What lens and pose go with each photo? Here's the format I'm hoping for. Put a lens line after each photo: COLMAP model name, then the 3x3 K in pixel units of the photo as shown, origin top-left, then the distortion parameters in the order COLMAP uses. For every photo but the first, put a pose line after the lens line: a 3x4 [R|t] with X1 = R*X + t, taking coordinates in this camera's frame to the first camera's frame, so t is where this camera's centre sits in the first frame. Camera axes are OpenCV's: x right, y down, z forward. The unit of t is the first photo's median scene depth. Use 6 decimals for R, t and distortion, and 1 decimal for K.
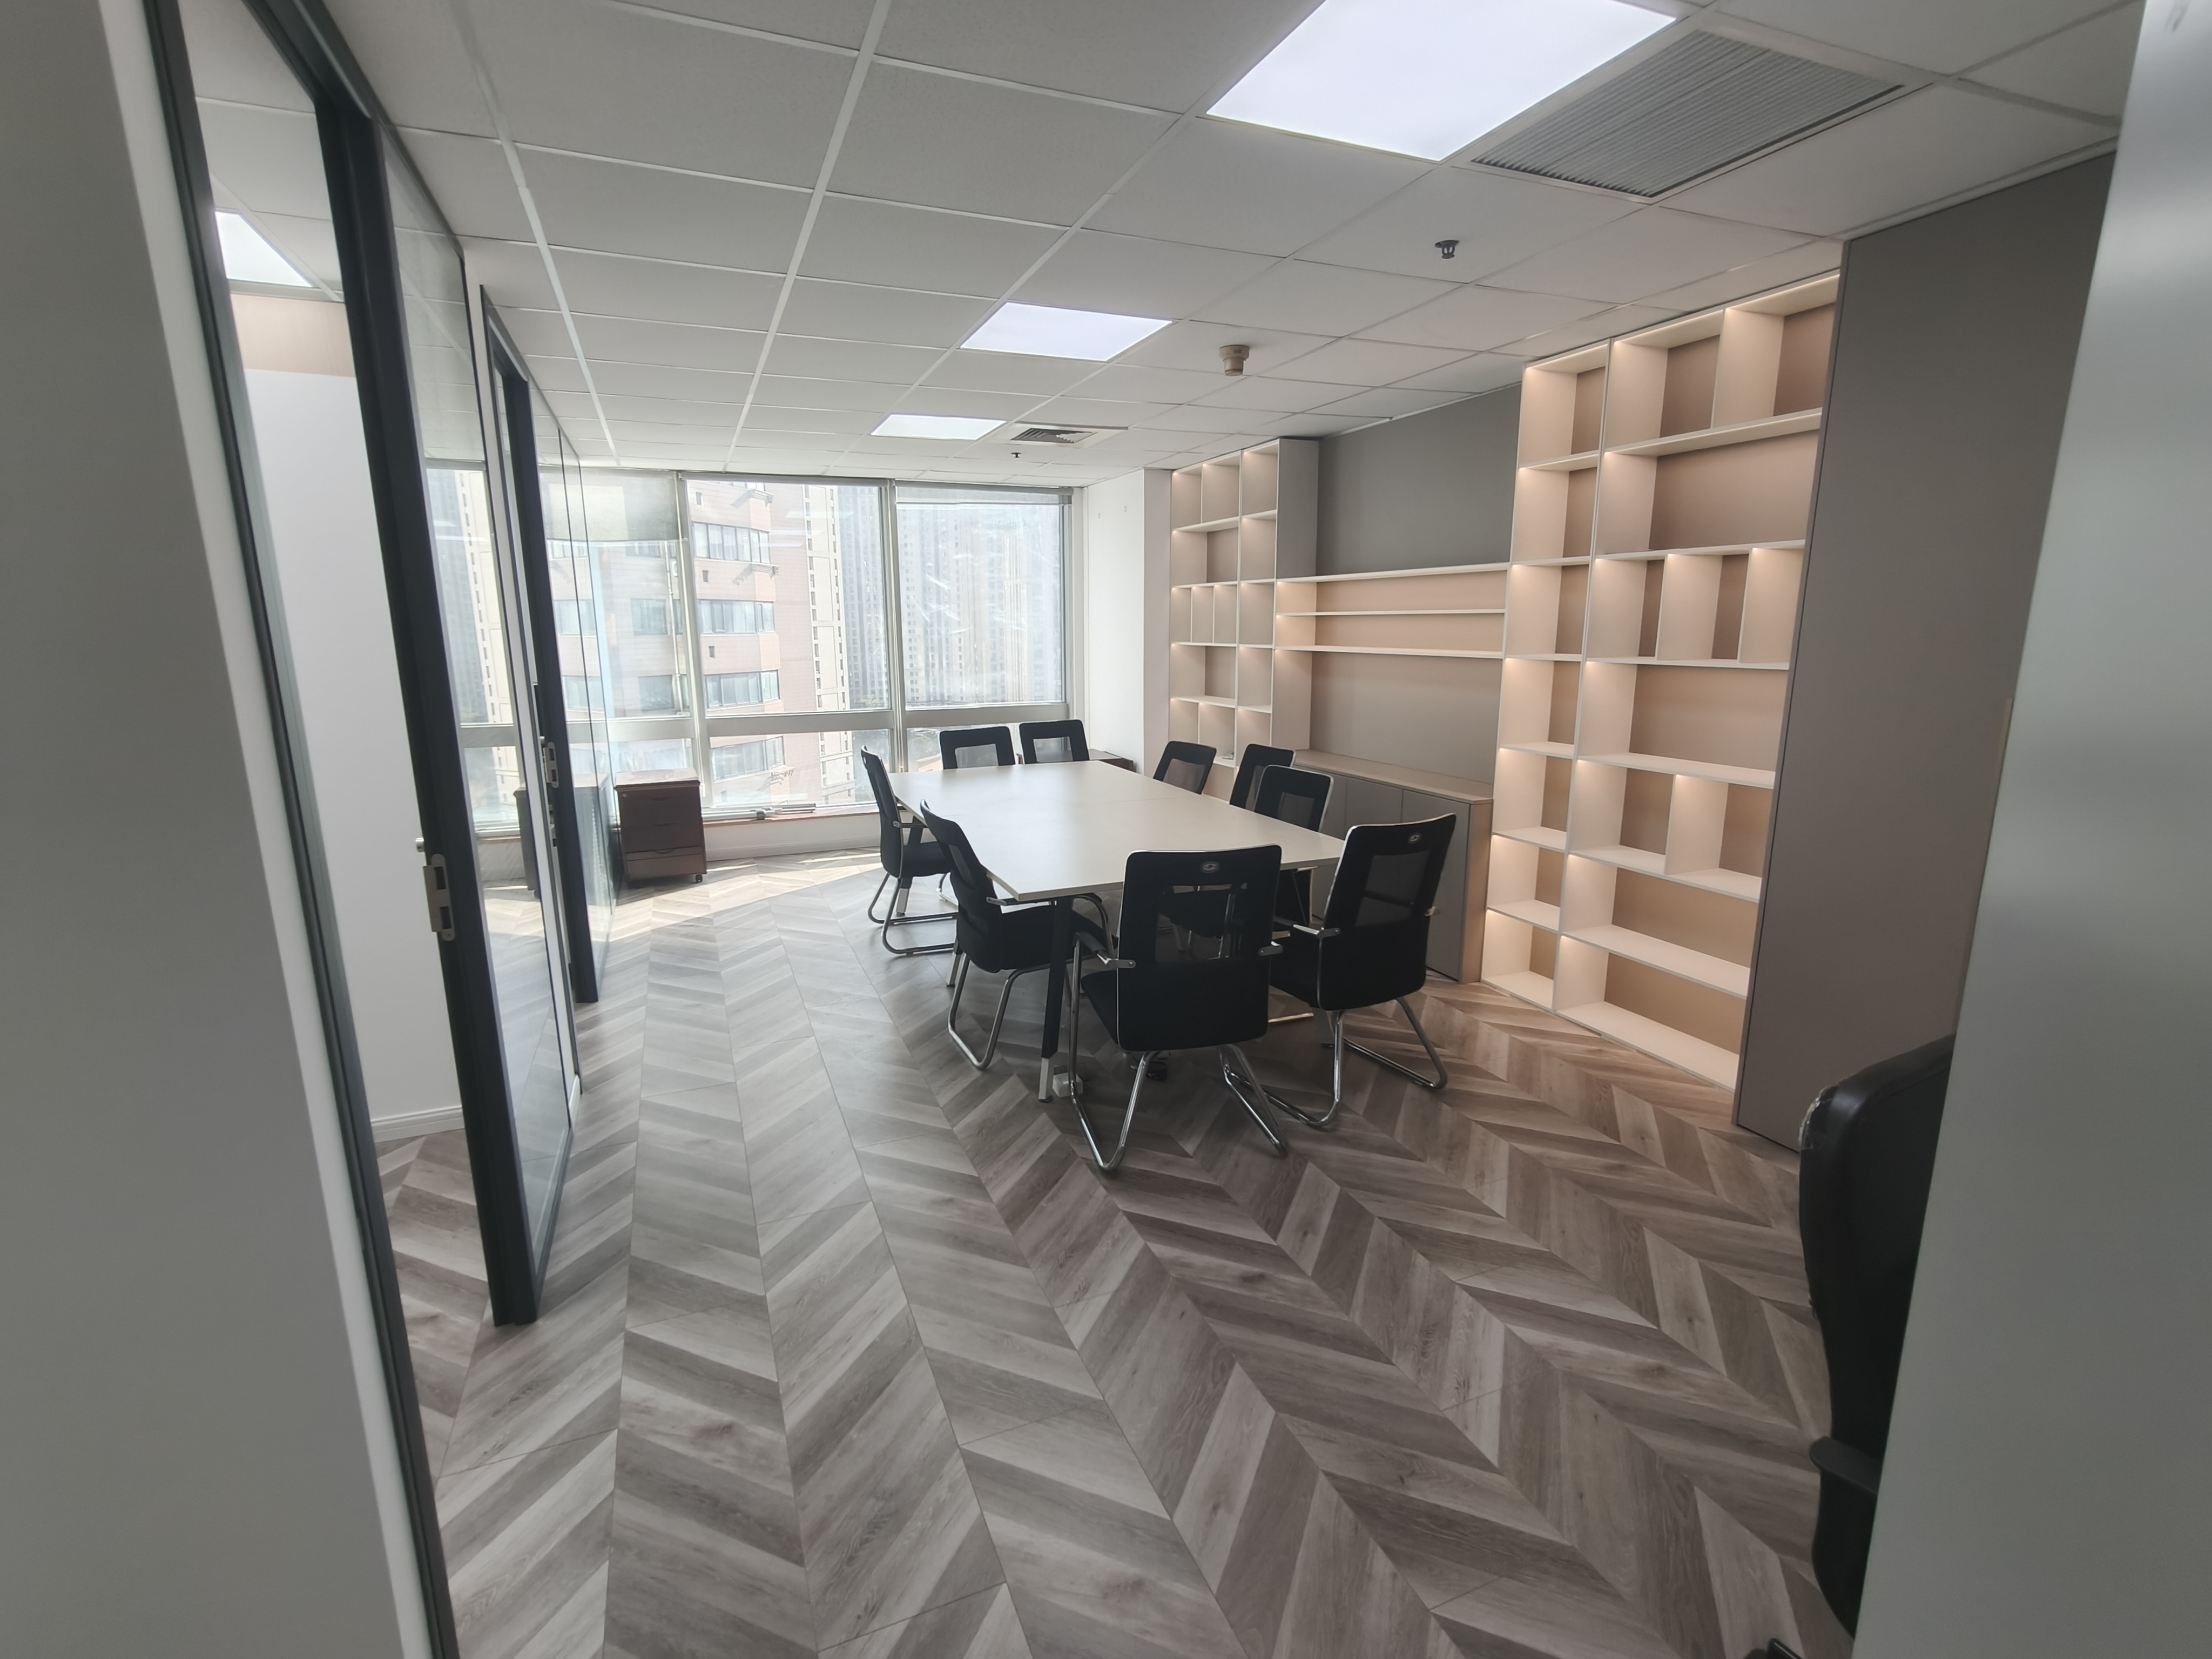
lens RADIAL K [[1021.4, 0, 1106.0], [0, 1021.4, 829.5], [0, 0, 1]] dist [-0.011888, 0.000131]
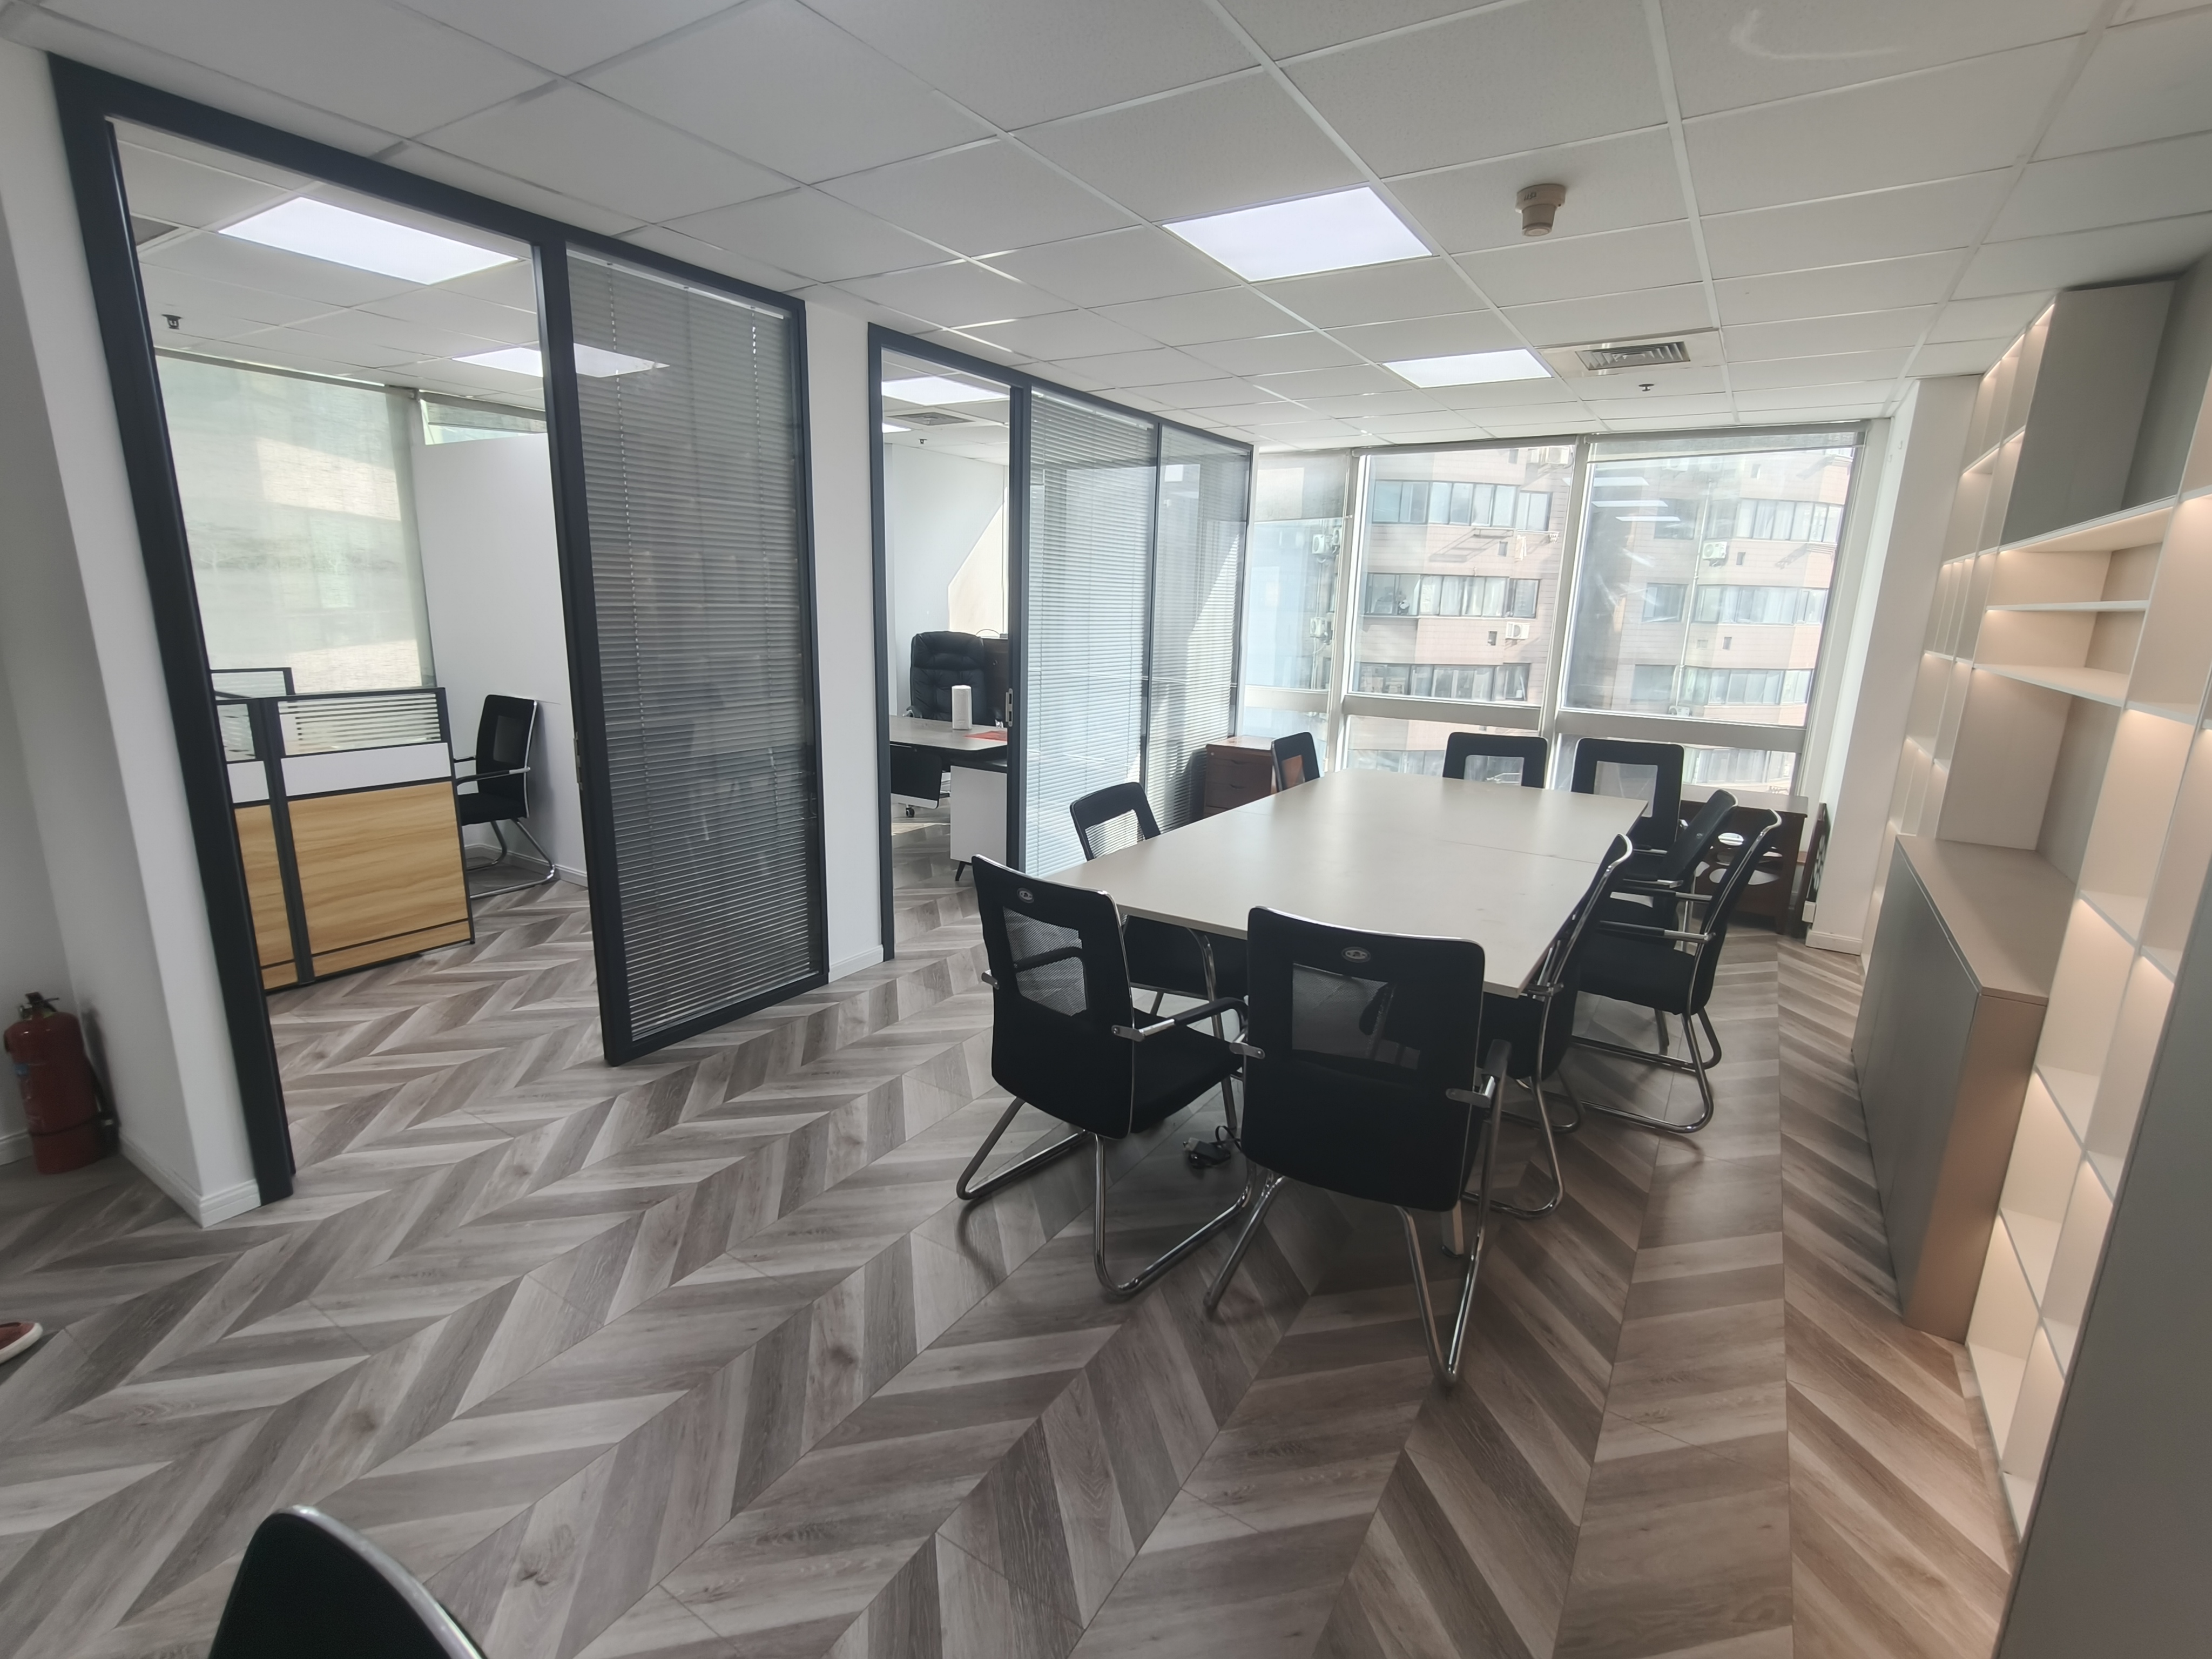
lens RADIAL K [[1029.9, 0, 1106.0], [0, 1029.9, 829.5], [0, 0, 1]] dist [0.006733, 0.000199]
pose [[0.573567, 0.203391, -0.793506, 0.354321], [-0.194334, 0.974816, 0.109394, -0.053298], [0.795773, 0.091461, 0.598649, 0.249577]]
